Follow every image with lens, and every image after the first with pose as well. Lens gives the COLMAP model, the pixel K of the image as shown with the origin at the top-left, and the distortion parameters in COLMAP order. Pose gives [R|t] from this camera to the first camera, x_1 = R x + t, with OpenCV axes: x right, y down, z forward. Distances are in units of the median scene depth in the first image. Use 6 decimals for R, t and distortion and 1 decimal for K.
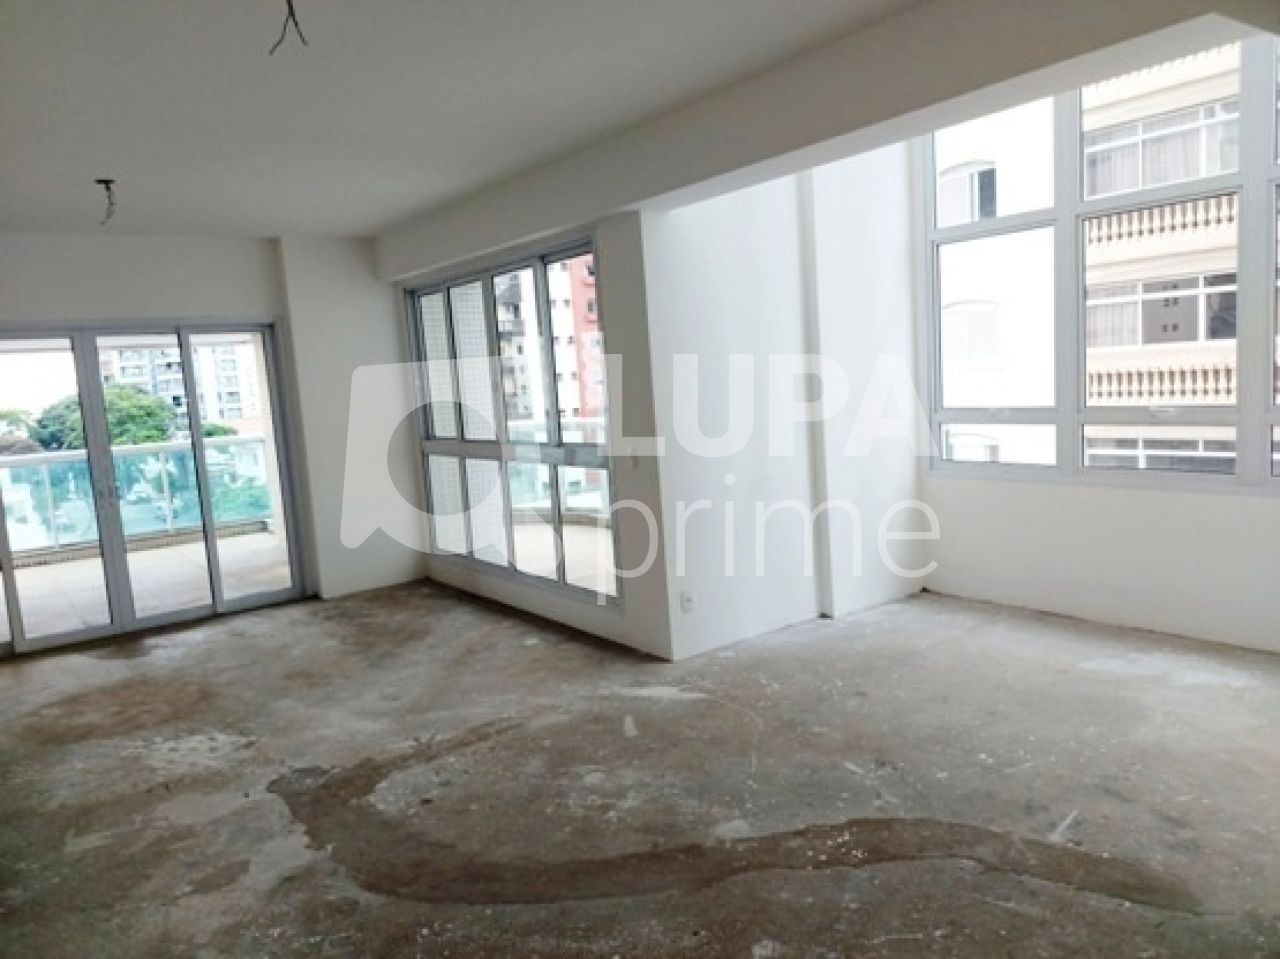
lens RADIAL K [[917.9, 0, 652.1], [0, 917.9, 481.6], [0, 0, 1]] dist [0.094200, -0.122640]
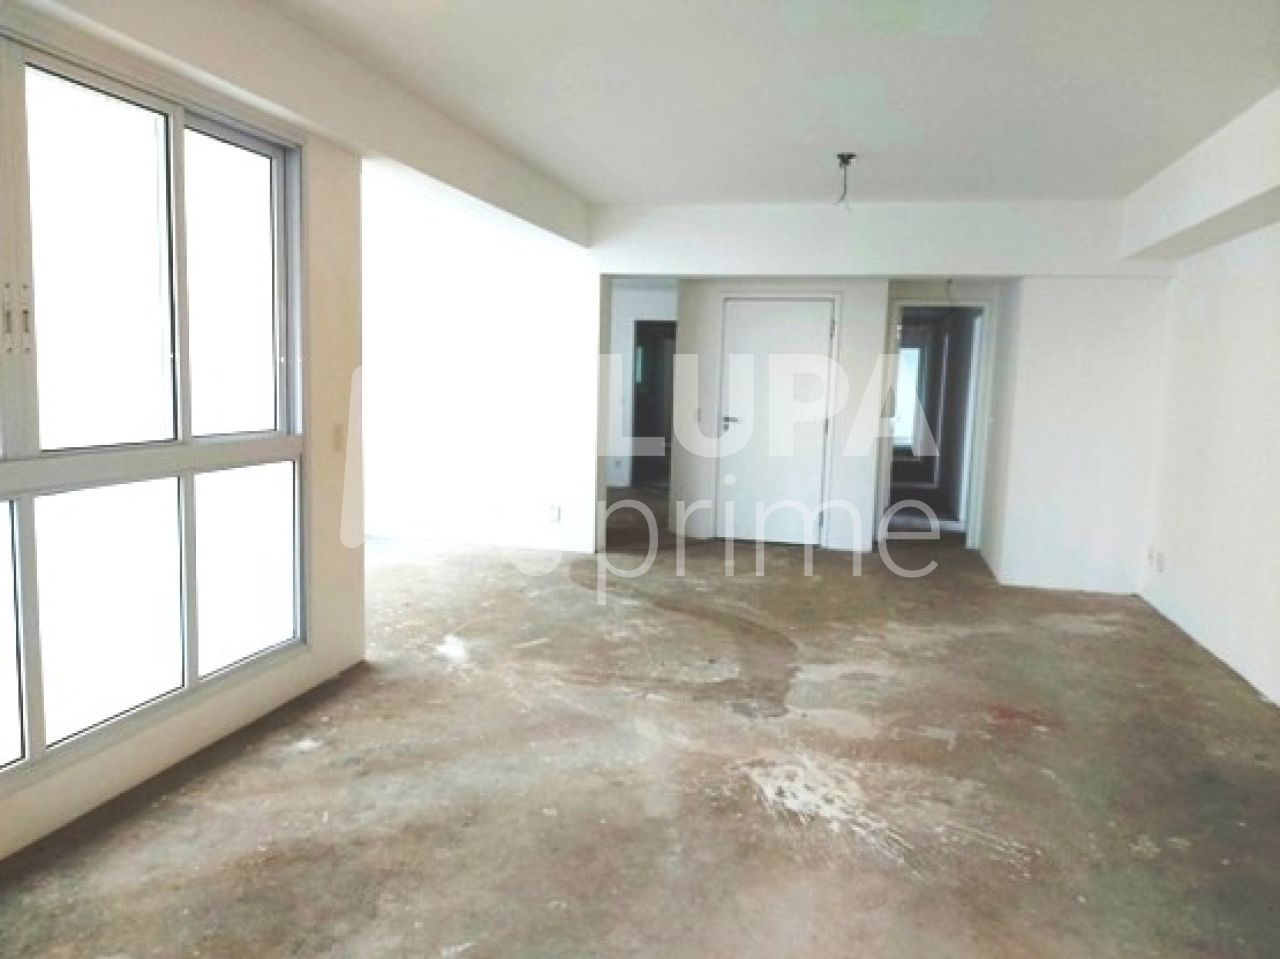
lens RADIAL K [[917.9, 0, 652.1], [0, 917.9, 481.6], [0, 0, 1]] dist [0.094200, -0.122640]
pose [[-0.644200, -0.042243, 0.763690, -0.975382], [0.104799, 0.984182, 0.142841, -0.089147], [-0.757644, 0.172052, -0.629582, 1.523202]]
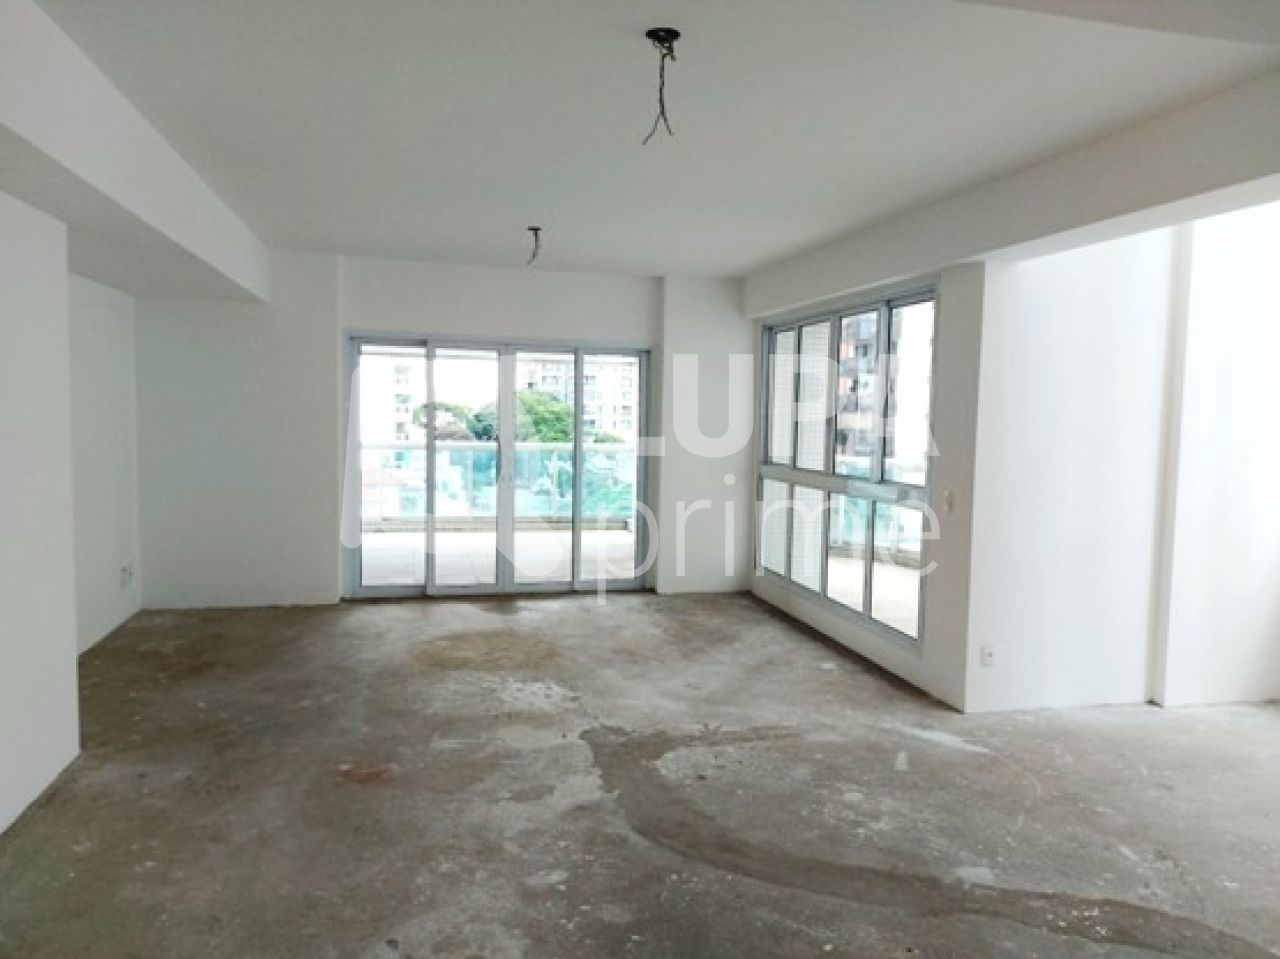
lens RADIAL K [[917.9, 0, 652.1], [0, 917.9, 481.6], [0, 0, 1]] dist [0.094200, -0.122640]
pose [[0.918737, 0.120385, -0.376071, 0.068175], [-0.133960, 0.990936, -0.010053, 0.005571], [0.371452, 0.059614, 0.926536, -0.071763]]
